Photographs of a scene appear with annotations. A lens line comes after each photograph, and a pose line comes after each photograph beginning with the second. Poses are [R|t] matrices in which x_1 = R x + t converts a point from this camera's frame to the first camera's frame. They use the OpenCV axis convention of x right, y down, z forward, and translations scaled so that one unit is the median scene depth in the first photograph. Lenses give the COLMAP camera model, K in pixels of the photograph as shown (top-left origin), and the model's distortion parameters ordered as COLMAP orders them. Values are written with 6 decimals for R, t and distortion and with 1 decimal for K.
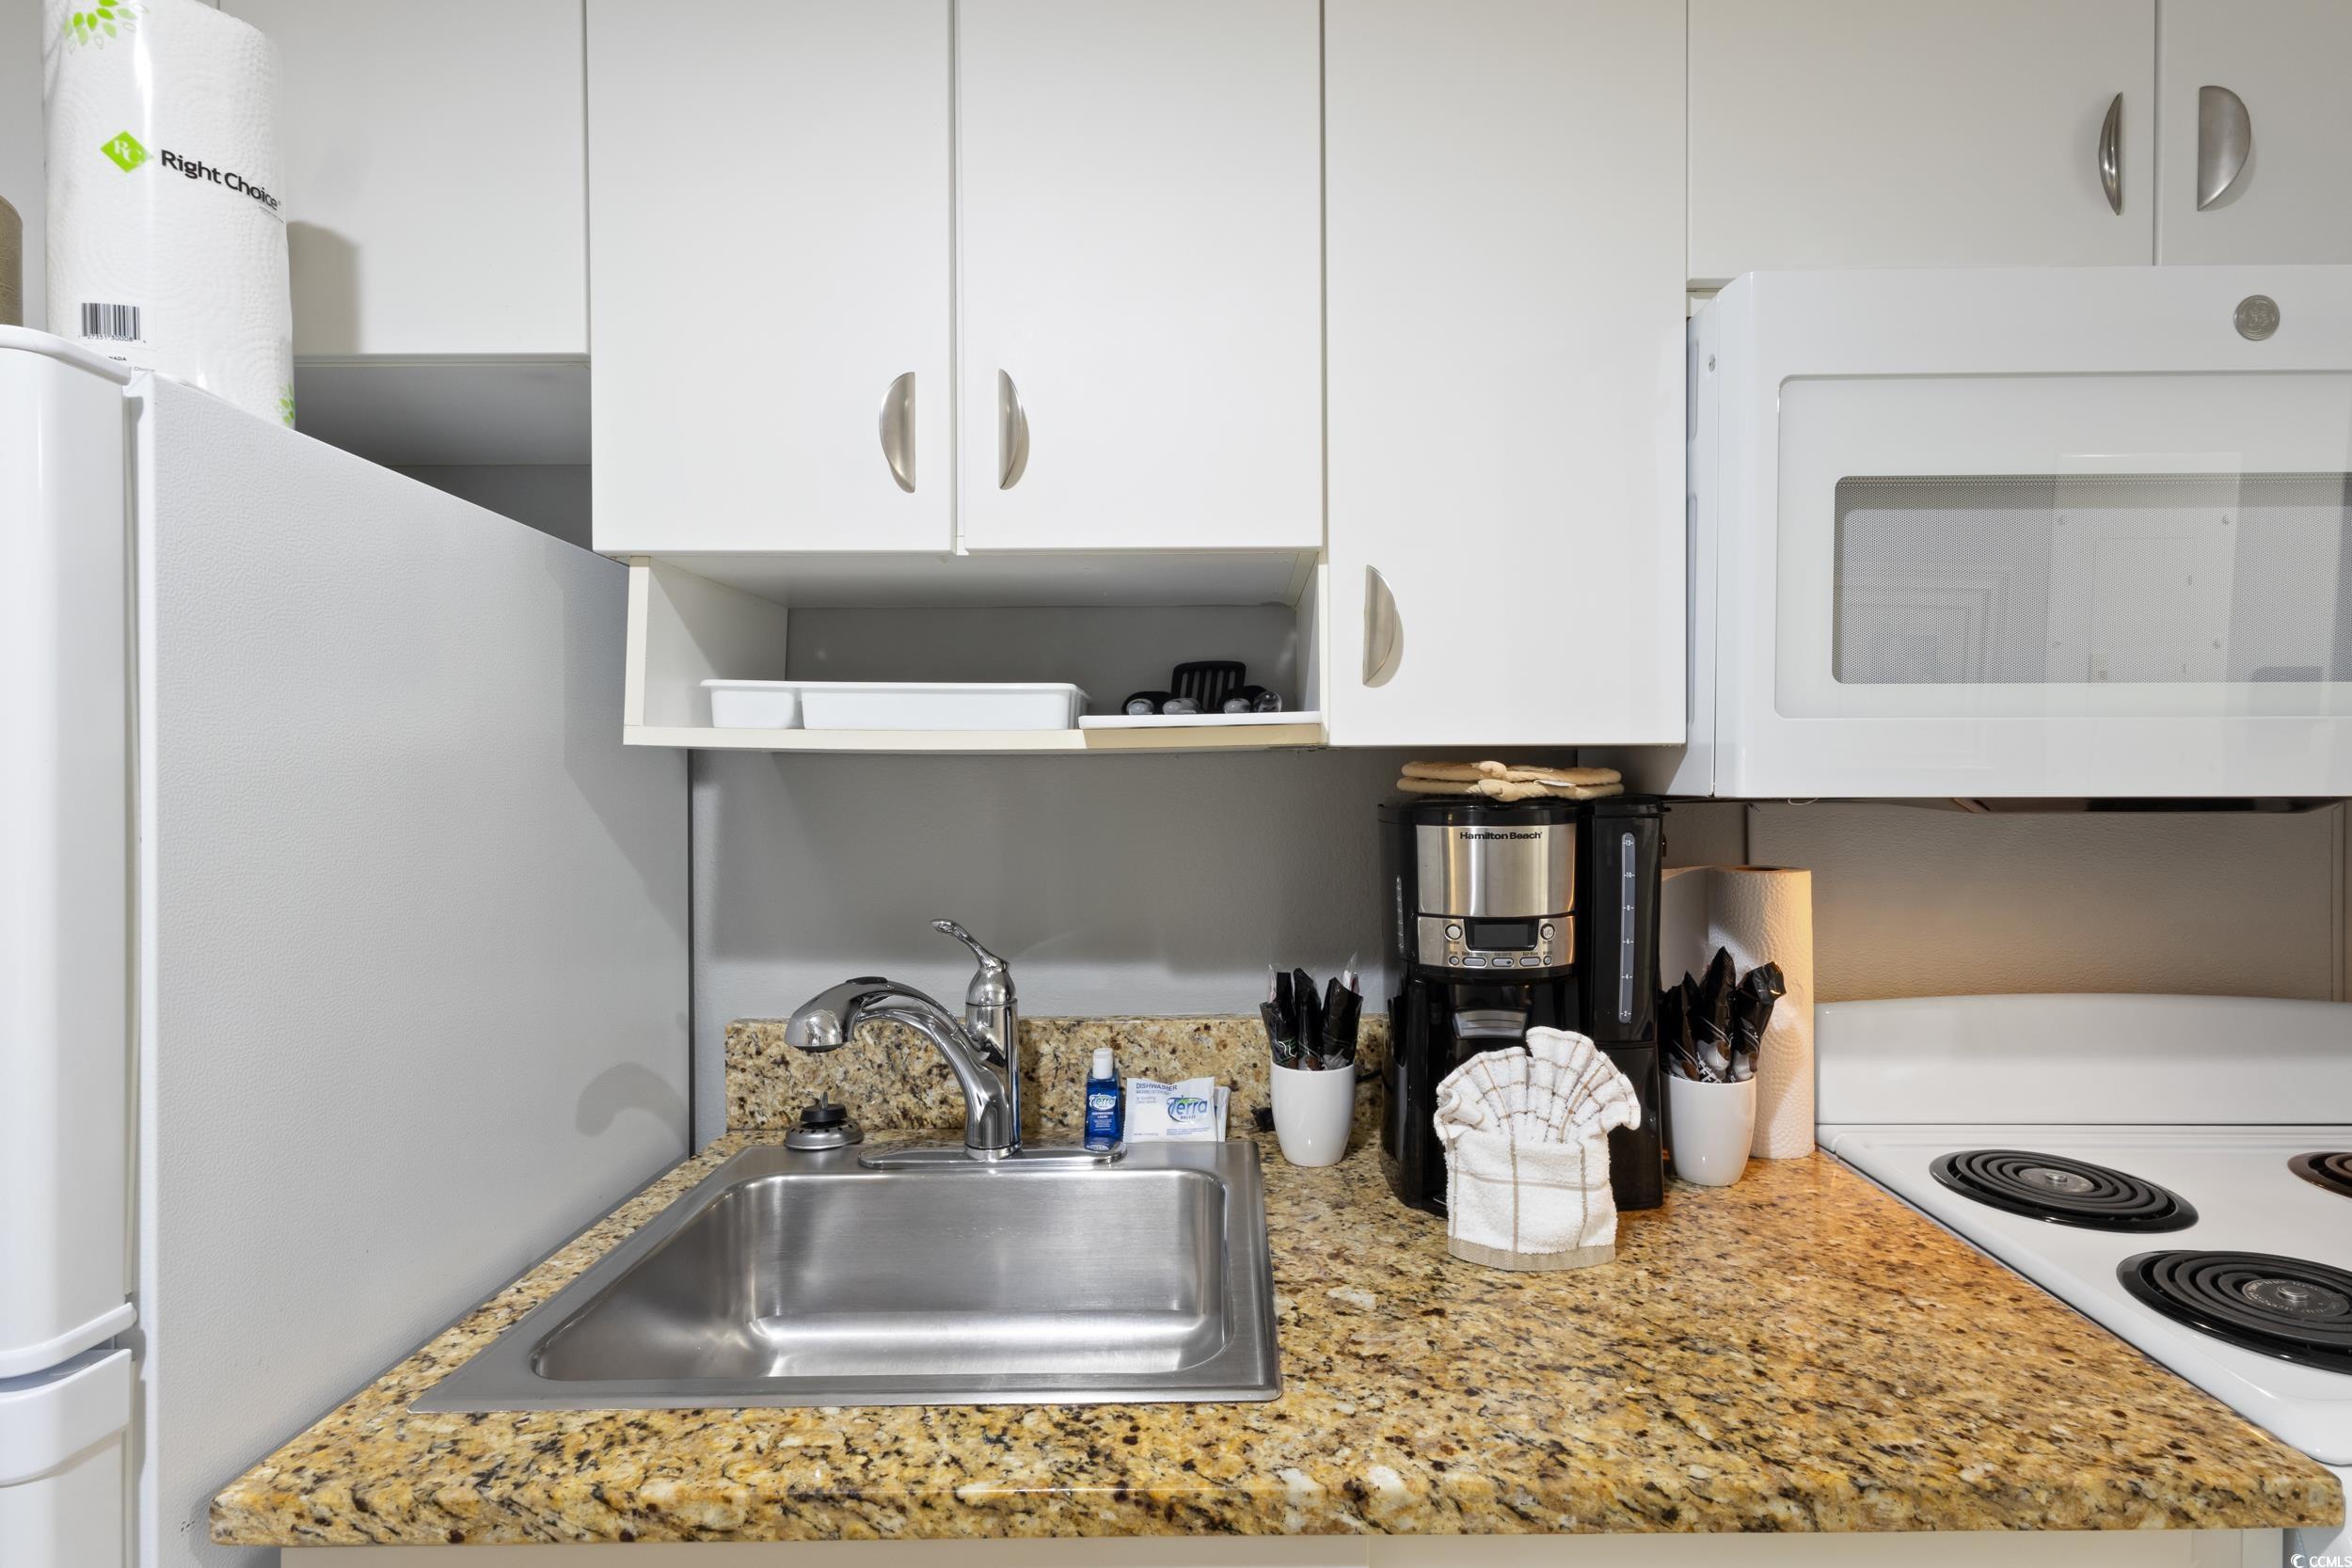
lens RADIAL K [[1095.0, 0, 1186.3], [0, 1095.0, 791.5], [0, 0, 1]] dist [0.004535, 0.000857]
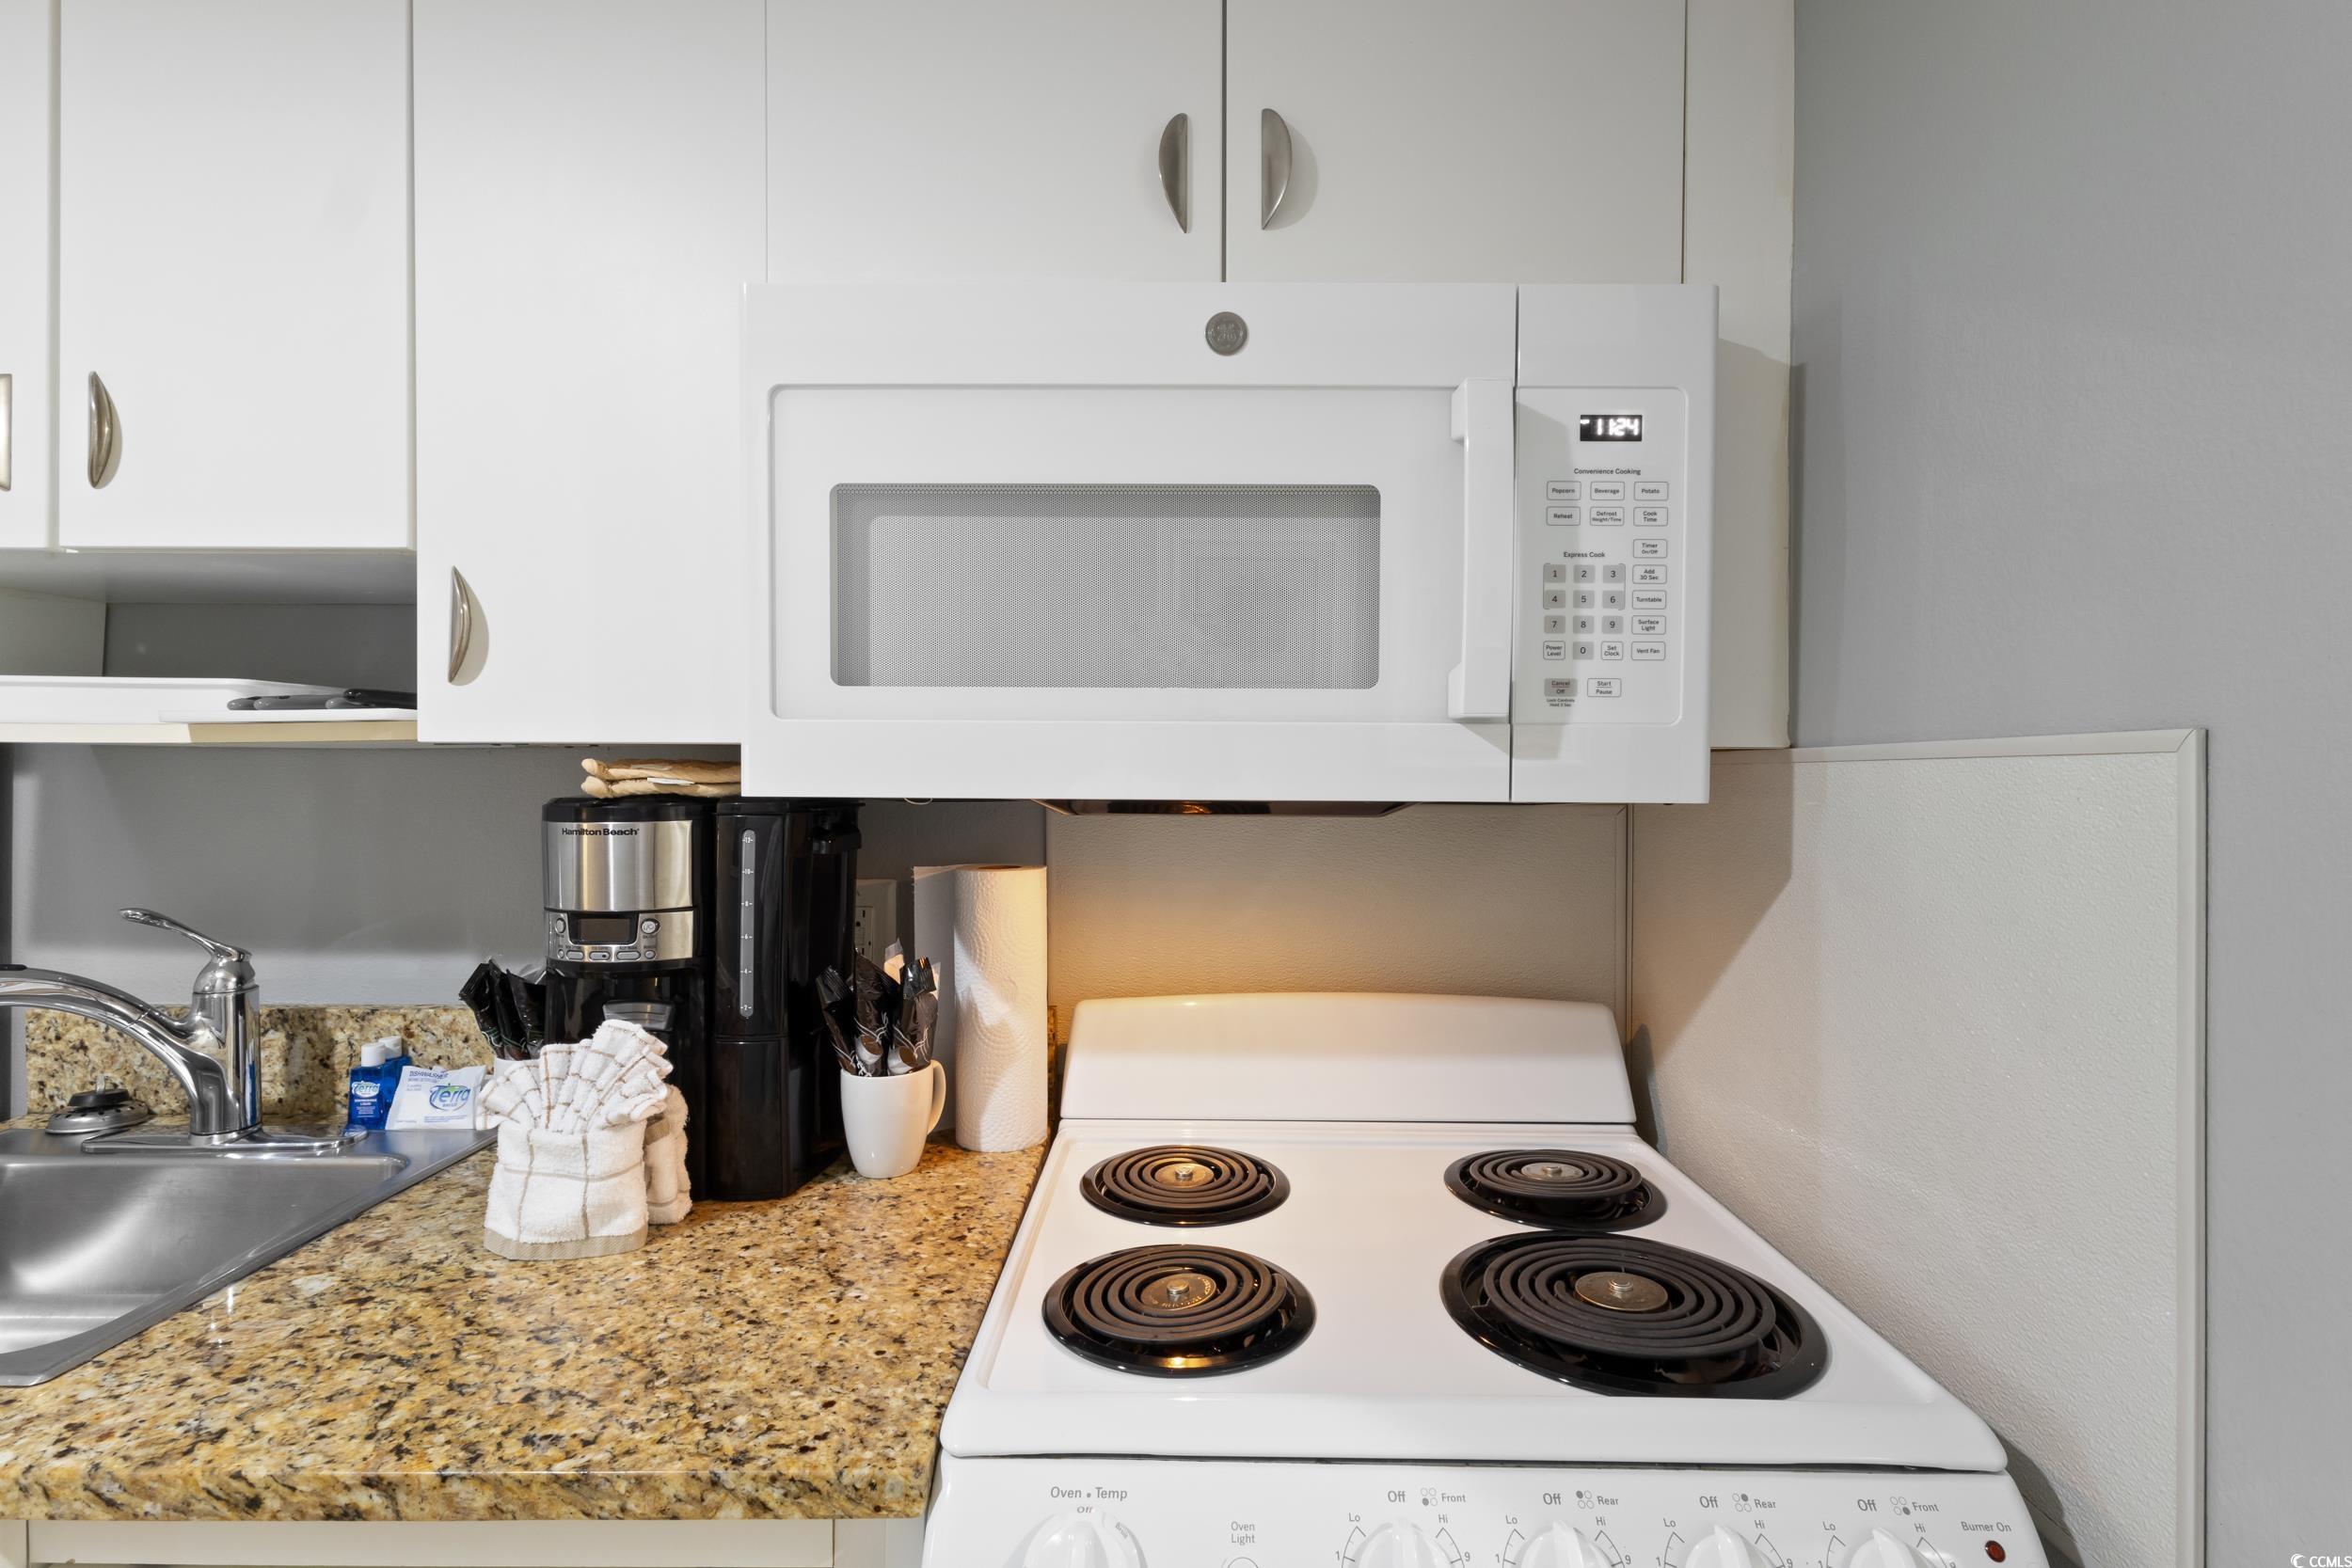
lens RADIAL K [[1070.9, 0, 1171.0], [0, 1070.9, 774.8], [0, 0, 1]] dist [0.009960, -0.003400]
pose [[0.999943, 0.009821, -0.004301, 0.964077], [-0.009859, 0.999911, -0.009040, -0.010572], [0.004212, 0.009082, 0.999950, 0.000117]]
